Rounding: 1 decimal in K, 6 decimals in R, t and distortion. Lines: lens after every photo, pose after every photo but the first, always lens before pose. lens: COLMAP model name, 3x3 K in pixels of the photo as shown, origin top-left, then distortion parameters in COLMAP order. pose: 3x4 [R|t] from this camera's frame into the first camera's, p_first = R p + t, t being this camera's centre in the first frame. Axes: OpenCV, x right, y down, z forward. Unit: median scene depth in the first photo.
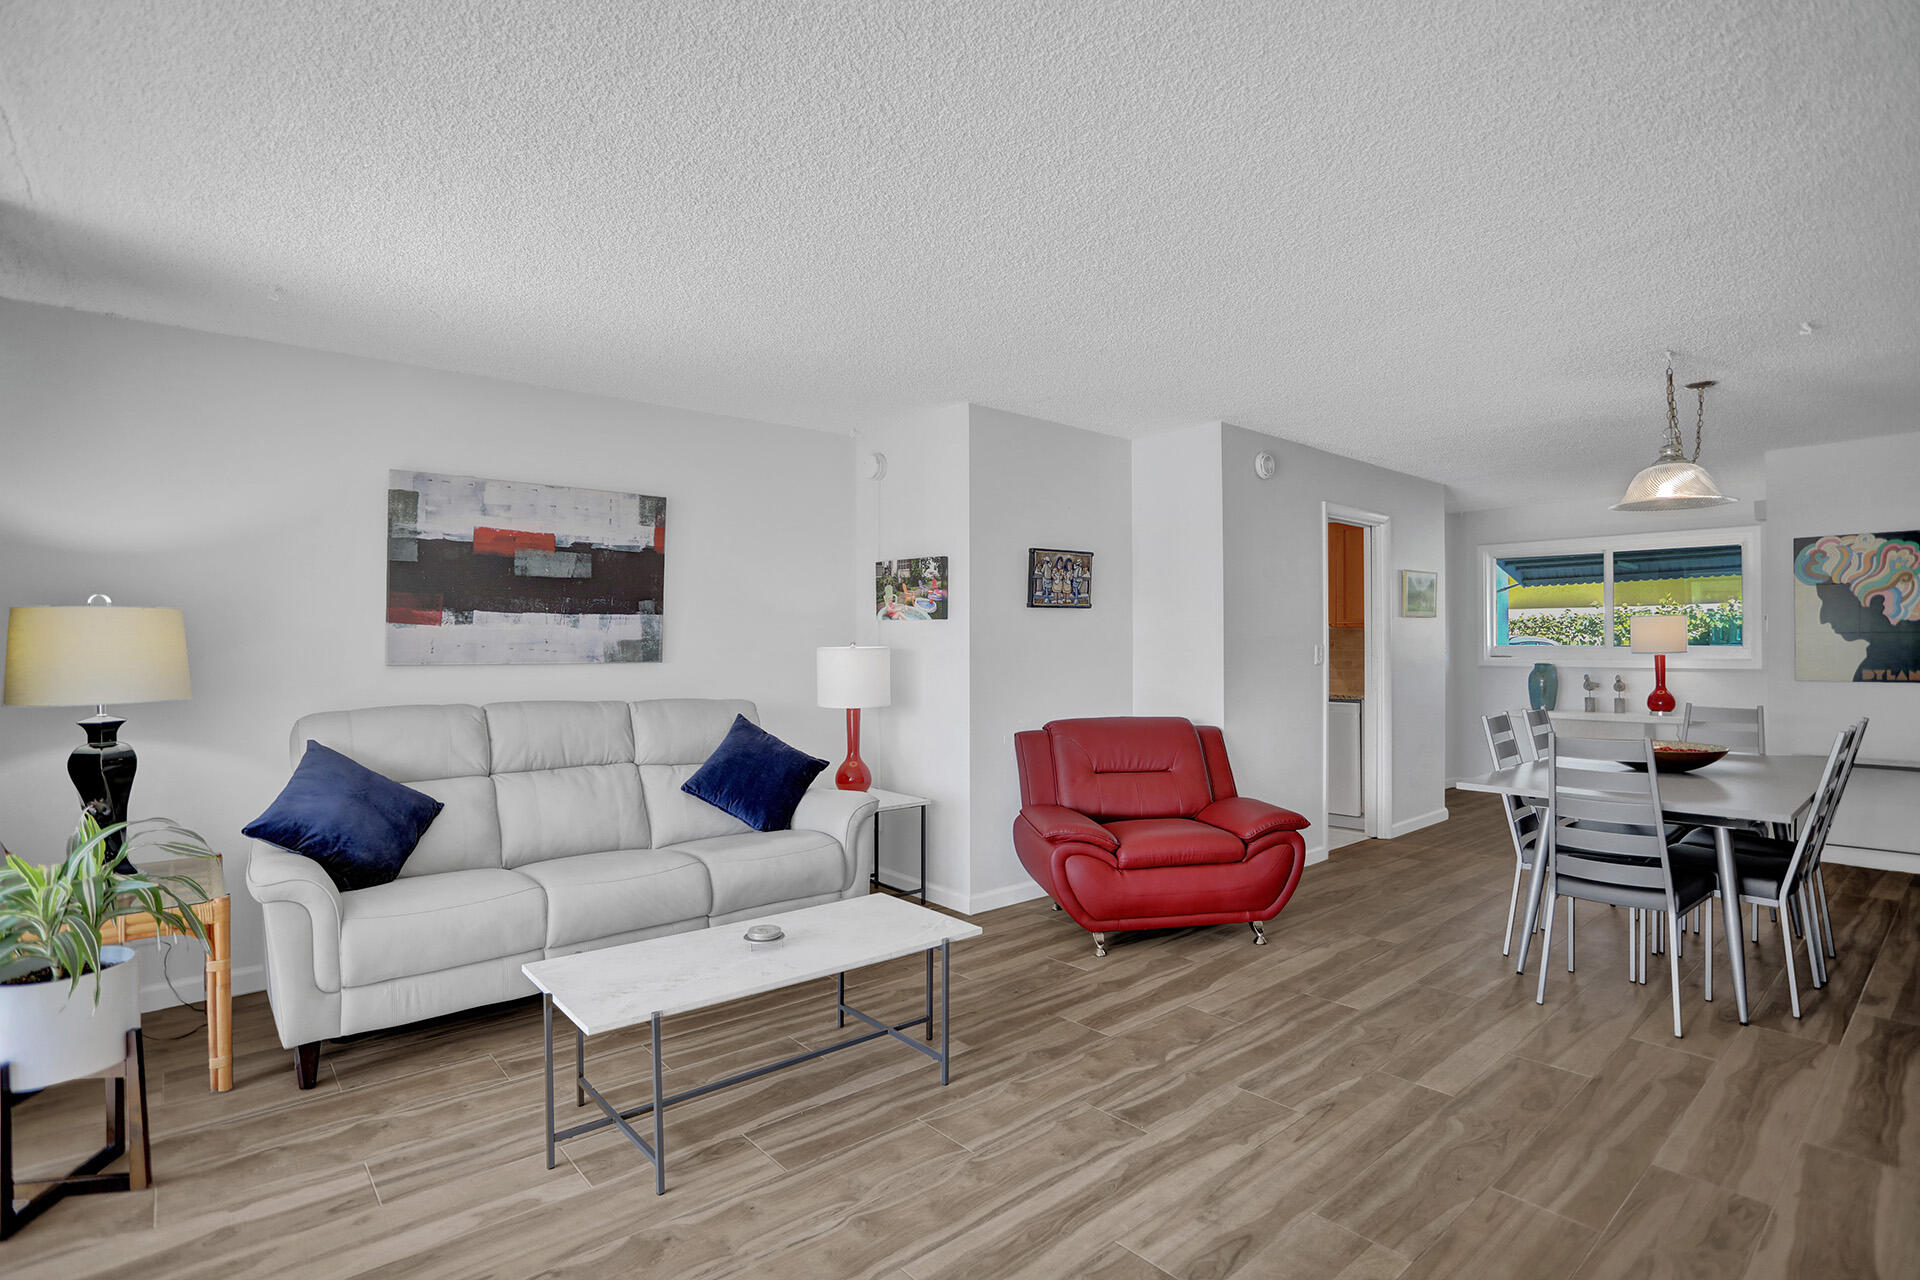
lens RADIAL K [[935.2, 0, 956.1], [0, 935.2, 640.5], [0, 0, 1]] dist [-0.071236, 0.030138]
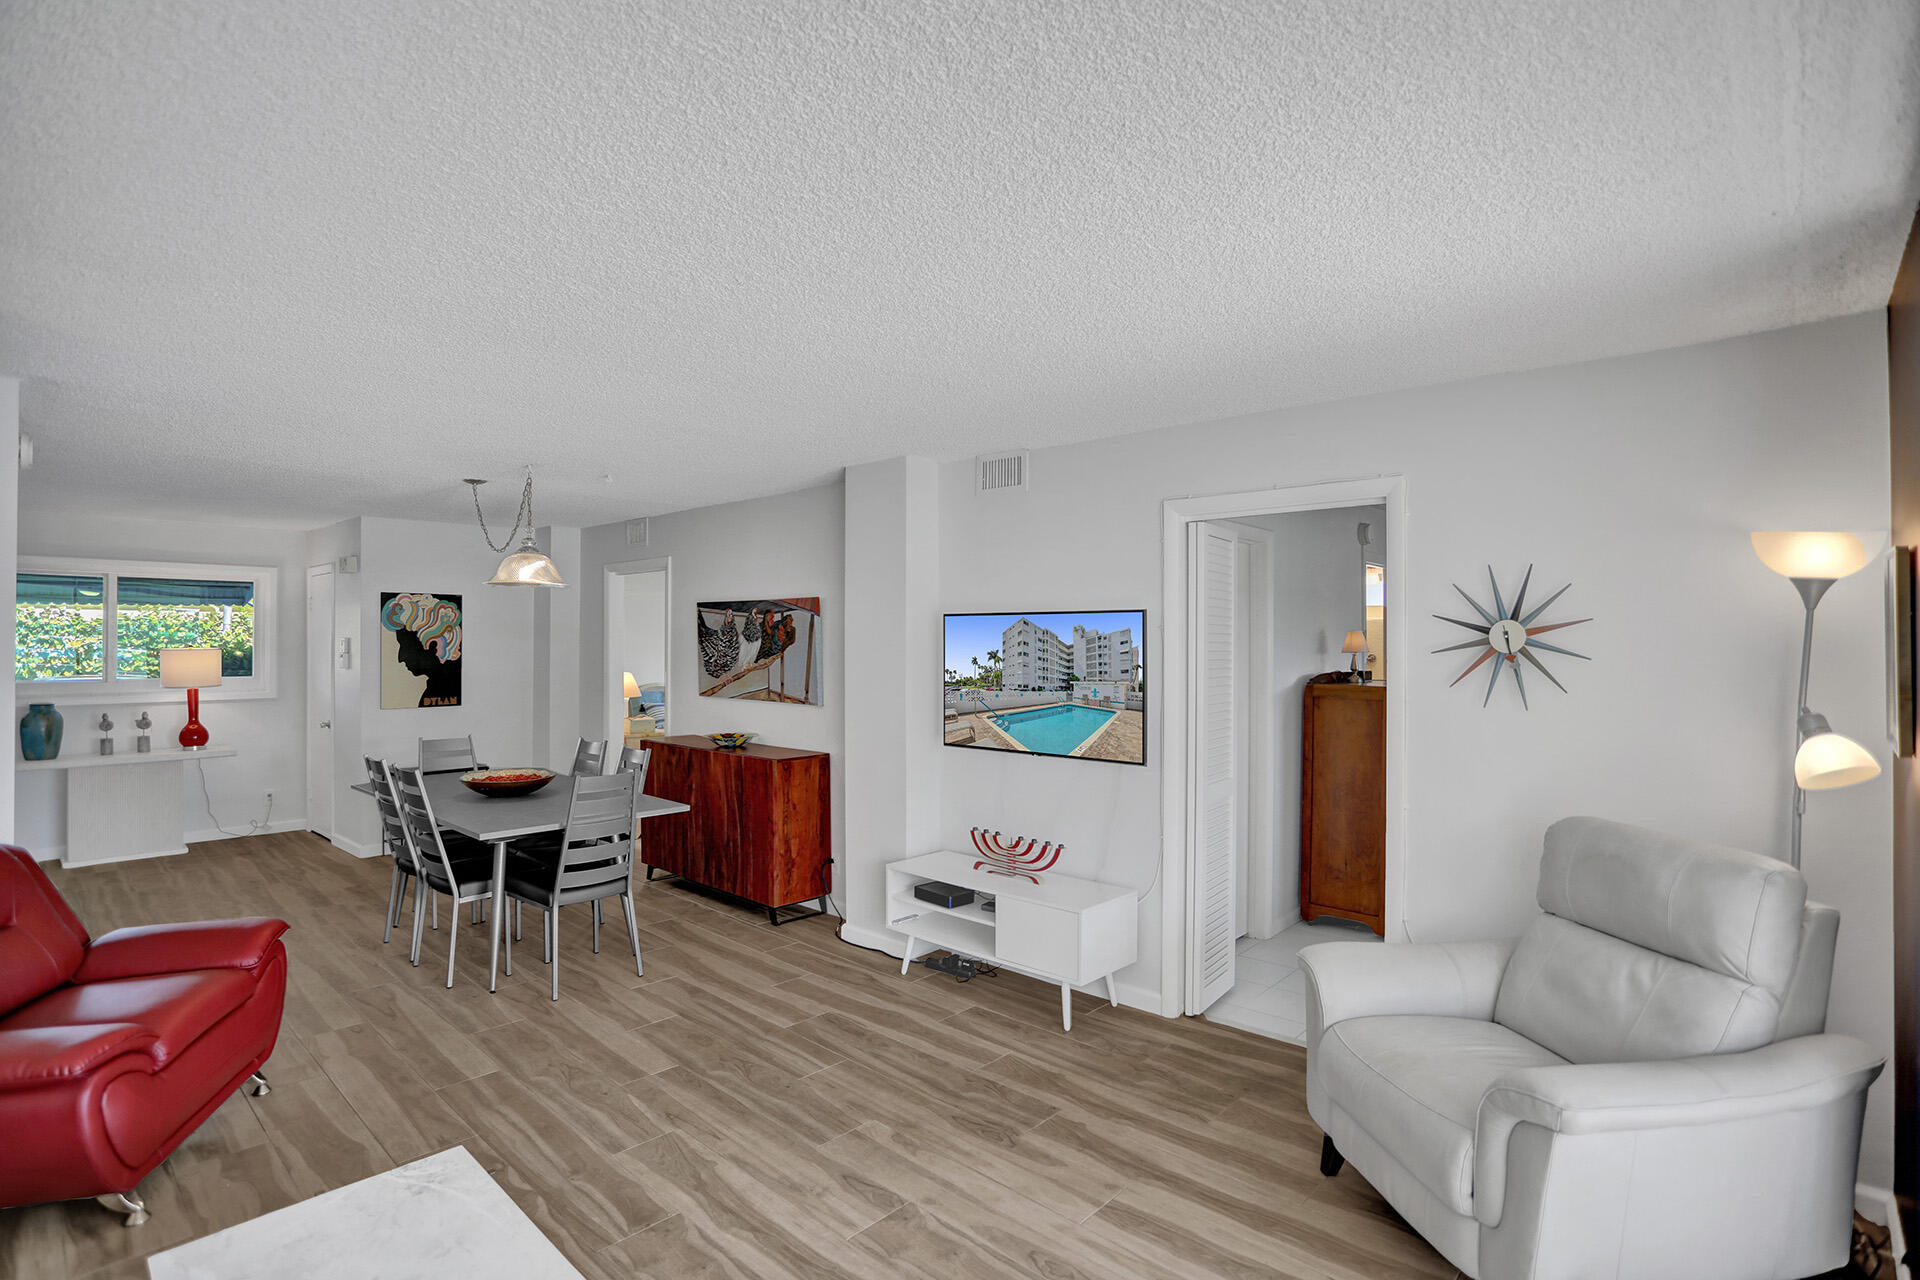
lens RADIAL K [[935.2, 0, 956.1], [0, 935.2, 640.5], [0, 0, 1]] dist [-0.071236, 0.030138]
pose [[-0.111825, 0.004105, 0.993719, -0.529643], [-0.004548, 0.999979, -0.004643, -0.064342], [-0.993718, -0.005039, -0.111804, 0.506561]]
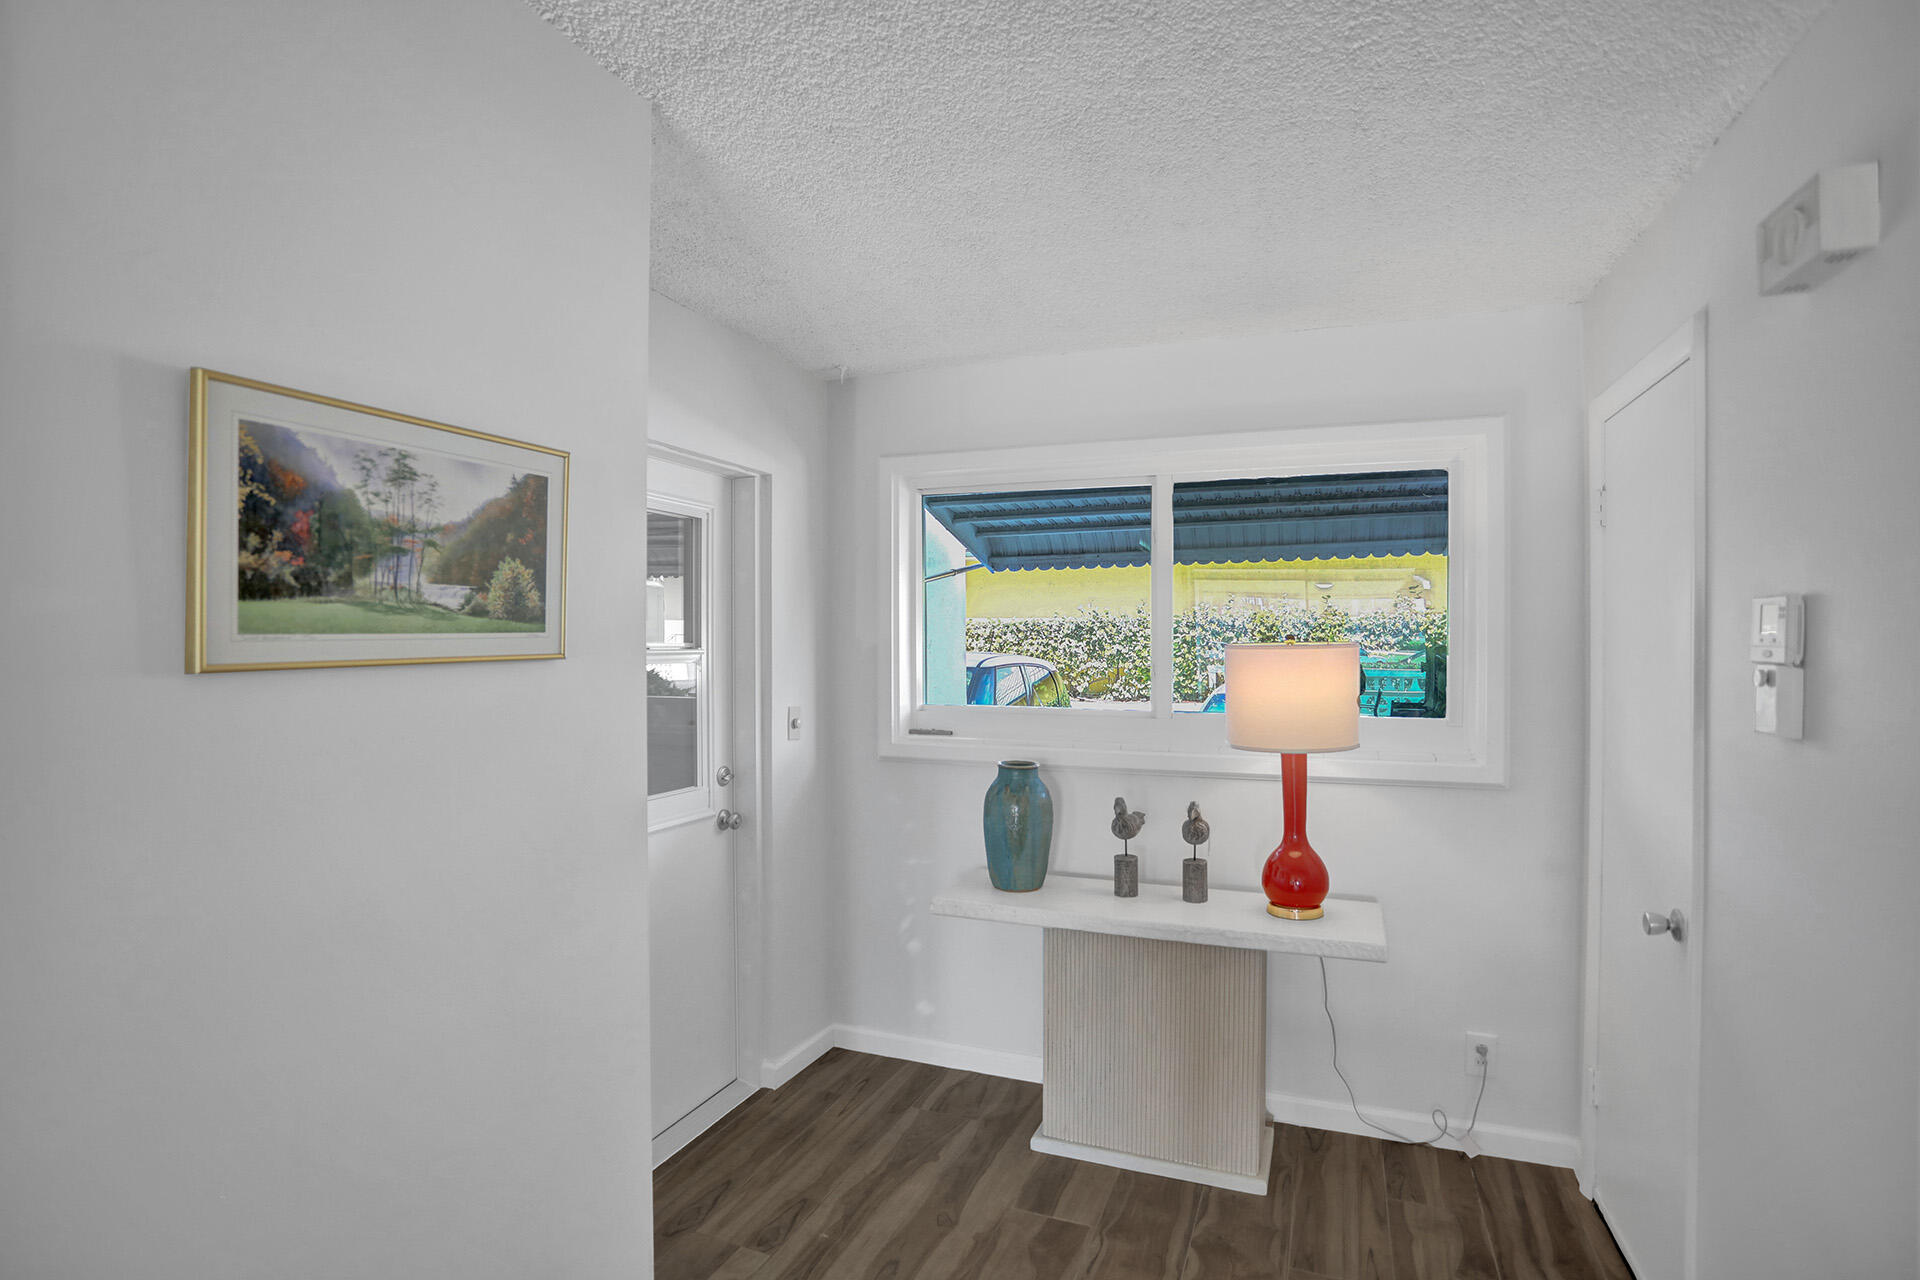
lens RADIAL K [[935.2, 0, 956.1], [0, 935.2, 640.5], [0, 0, 1]] dist [-0.071236, 0.030138]
pose [[0.884517, 0.004708, 0.466484, 0.863765], [-0.007453, 0.999964, 0.004040, -0.053076], [-0.466449, -0.007050, 0.884520, 1.314932]]
